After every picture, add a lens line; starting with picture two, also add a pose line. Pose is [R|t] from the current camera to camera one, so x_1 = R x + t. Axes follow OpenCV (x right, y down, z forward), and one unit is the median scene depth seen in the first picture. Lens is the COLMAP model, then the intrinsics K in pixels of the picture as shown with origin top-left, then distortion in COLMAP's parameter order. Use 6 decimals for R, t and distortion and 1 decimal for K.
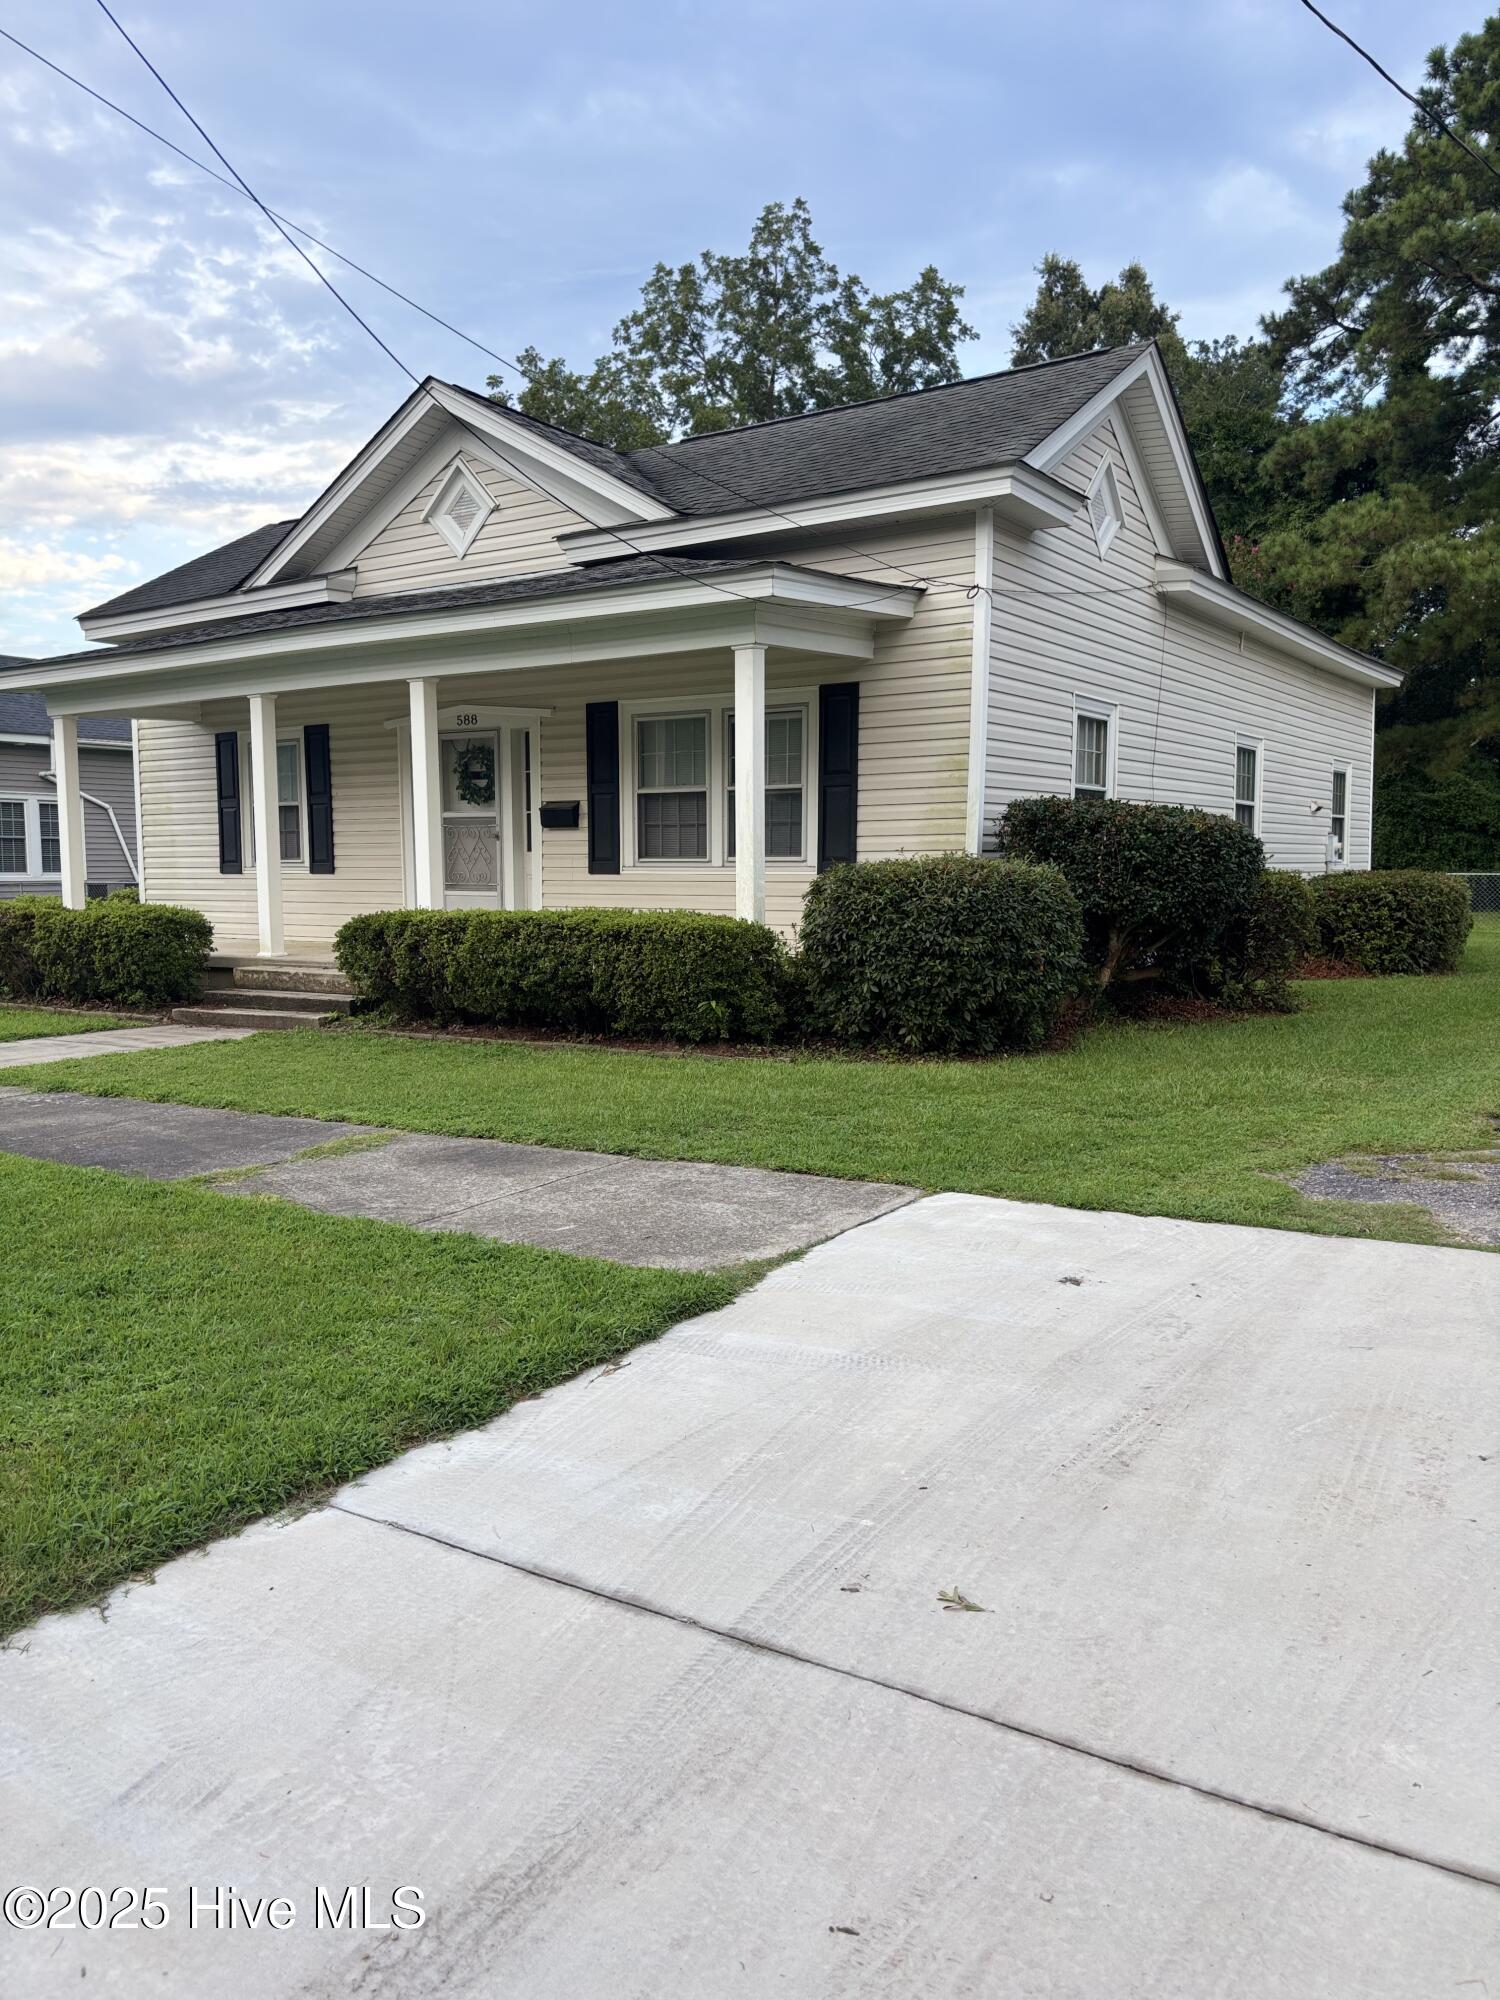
lens RADIAL K [[1645.6, 0, 754.1], [0, 1645.6, 1005.4], [0, 0, 1]] dist [0.014345, 0.003541]
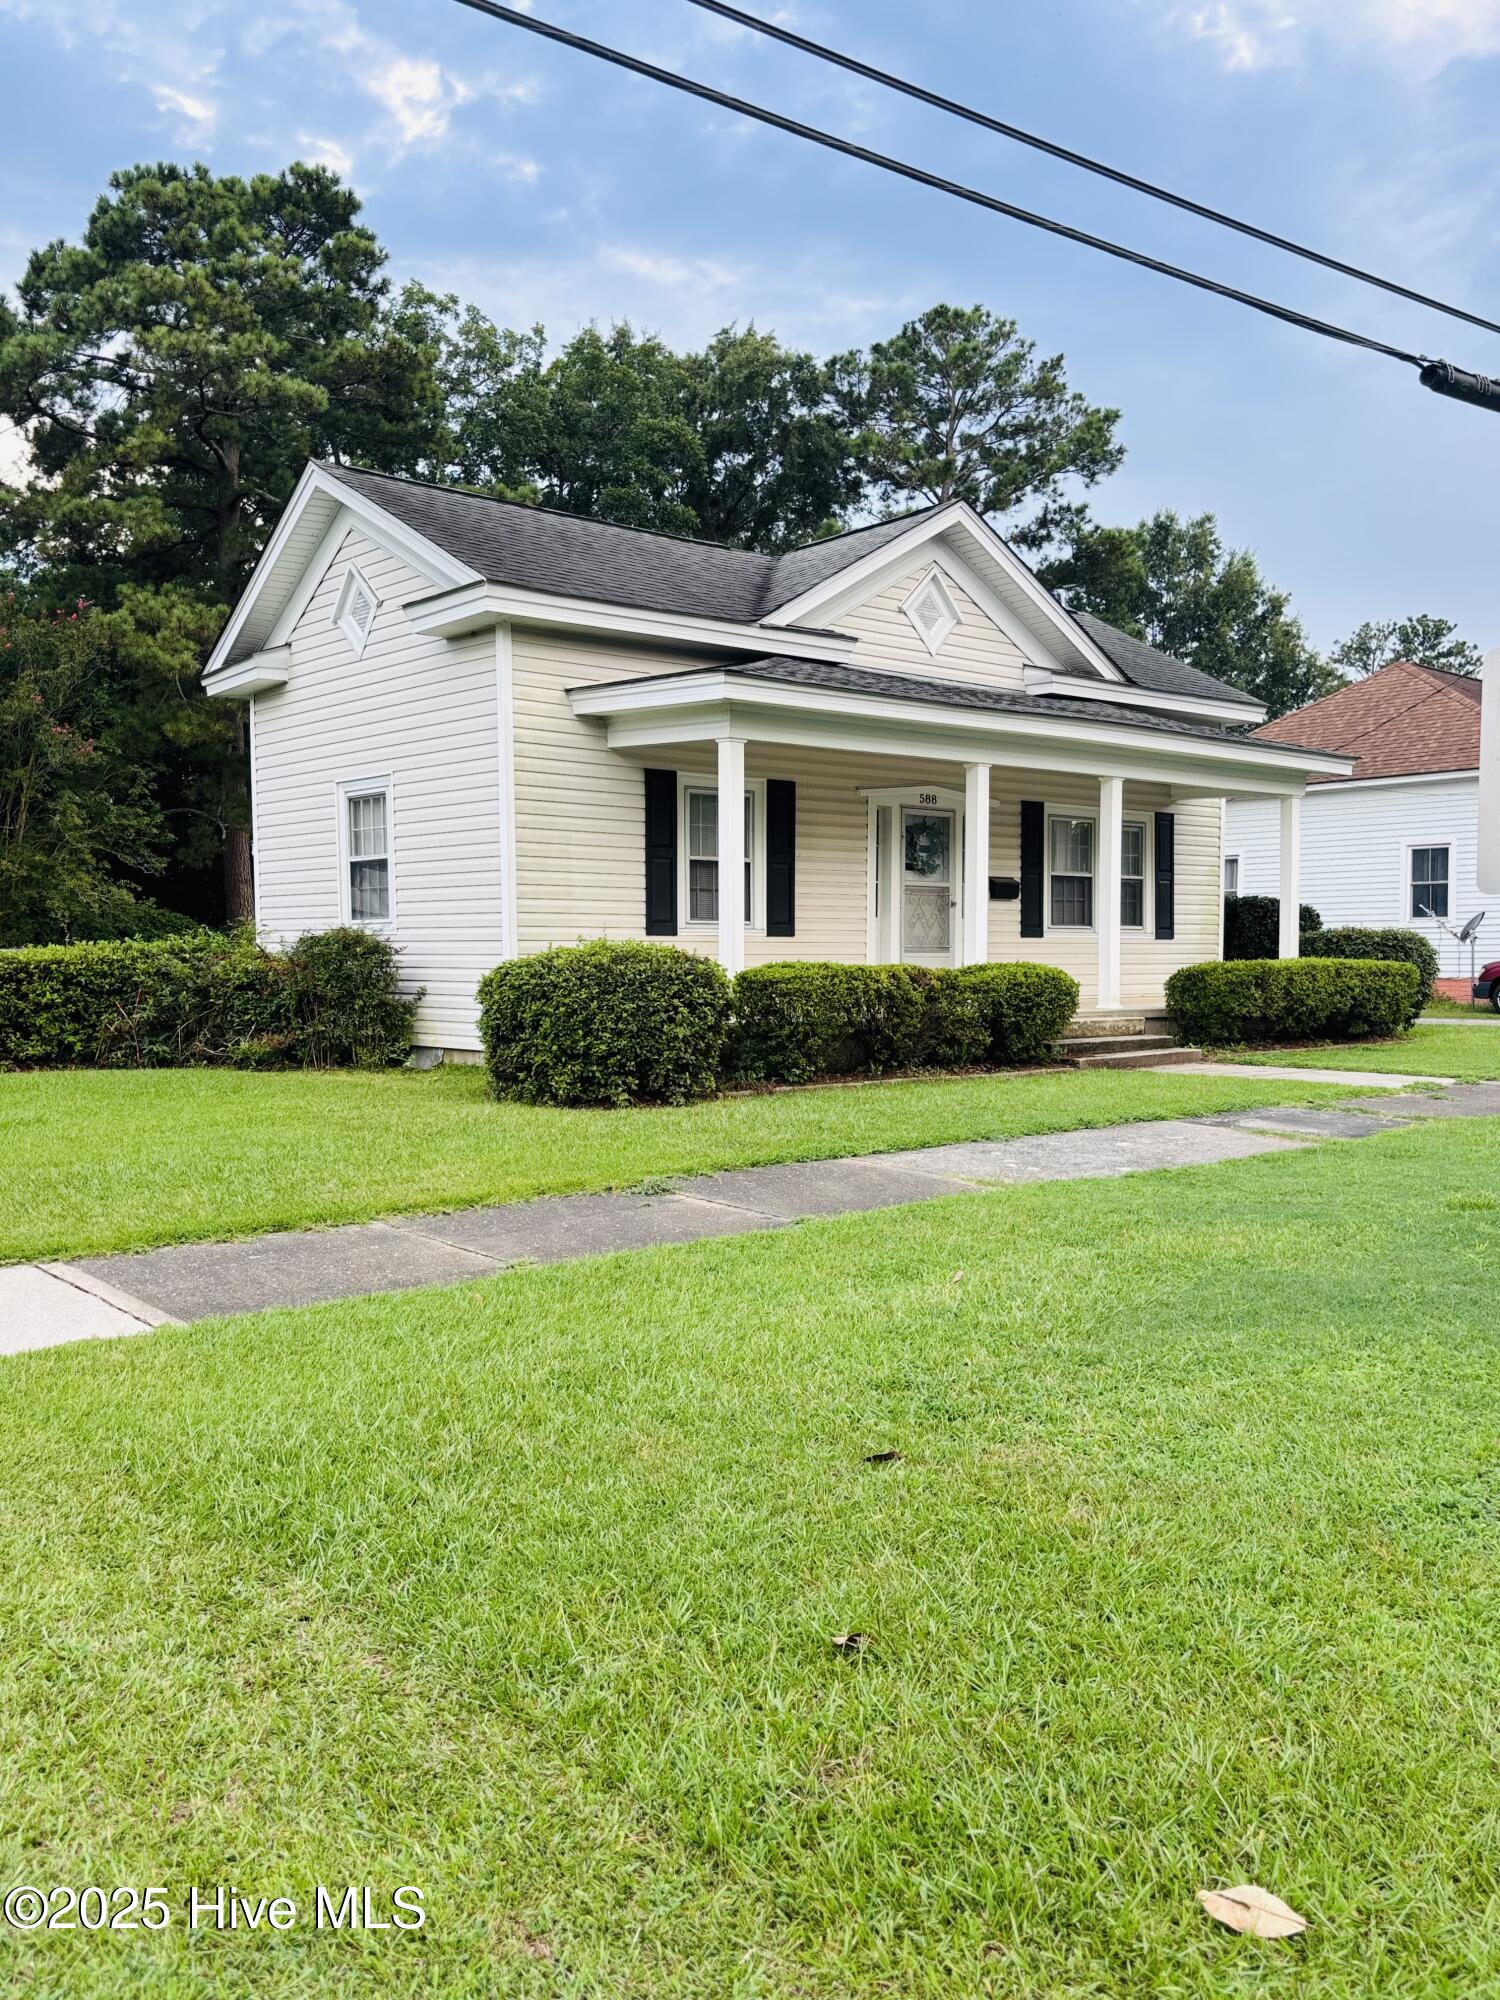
lens RADIAL K [[1805.5, 0, 750.3], [0, 1805.5, 997.4], [0, 0, 1]] dist [-0.012107, 0.144113]
pose [[0.215046, -0.020928, 0.976380, -1.459738], [0.086228, 0.996273, 0.002363, -0.055714], [-0.972790, 0.083683, 0.216049, 0.906737]]
